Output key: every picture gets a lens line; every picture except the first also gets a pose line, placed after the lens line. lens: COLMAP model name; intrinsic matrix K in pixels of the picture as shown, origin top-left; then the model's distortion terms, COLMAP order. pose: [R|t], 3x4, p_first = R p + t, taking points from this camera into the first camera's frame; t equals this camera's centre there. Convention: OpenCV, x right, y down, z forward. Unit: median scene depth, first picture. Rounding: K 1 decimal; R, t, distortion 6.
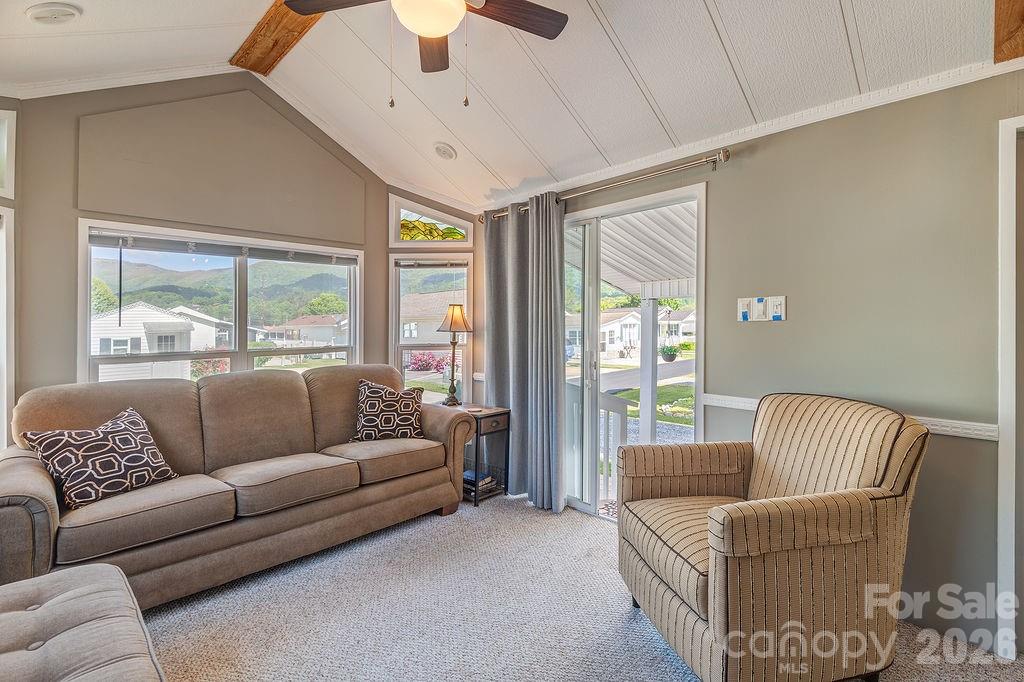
lens RADIAL K [[464.0, 0, 508.5], [0, 464.0, 321.1], [0, 0, 1]] dist [0.000564, -0.000268]
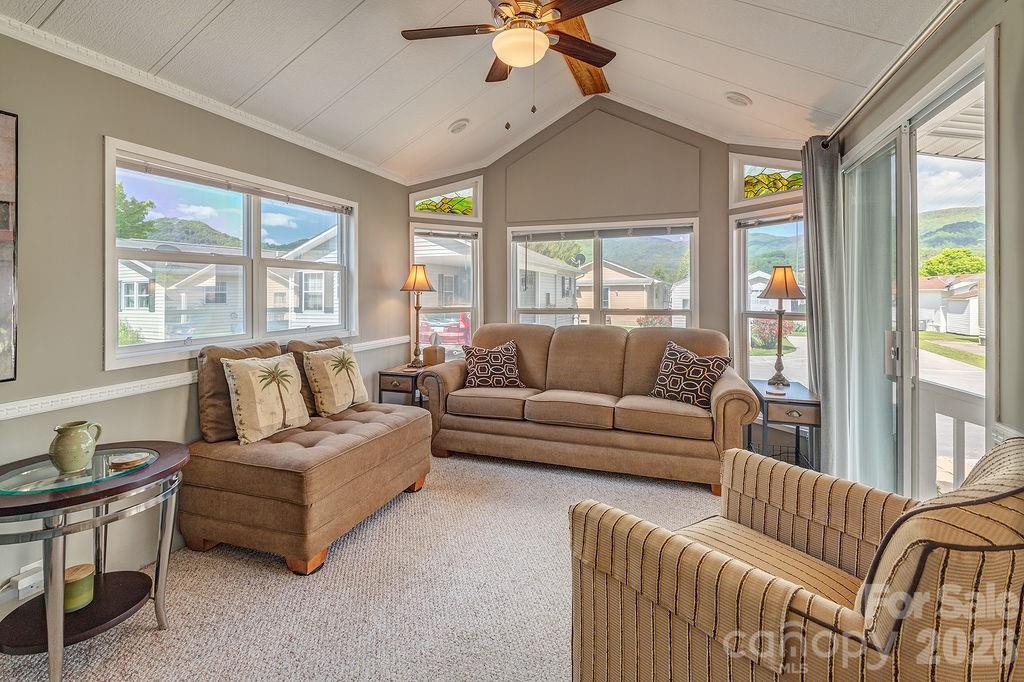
lens RADIAL K [[477.2, 0, 512.0], [0, 477.2, 281.4], [0, 0, 1]] dist [0.000798, -0.000015]
pose [[0.424067, -0.012941, -0.905538, 0.508507], [0.006368, 0.999916, -0.011308, -0.001535], [0.905609, -0.000971, 0.424114, 0.201978]]
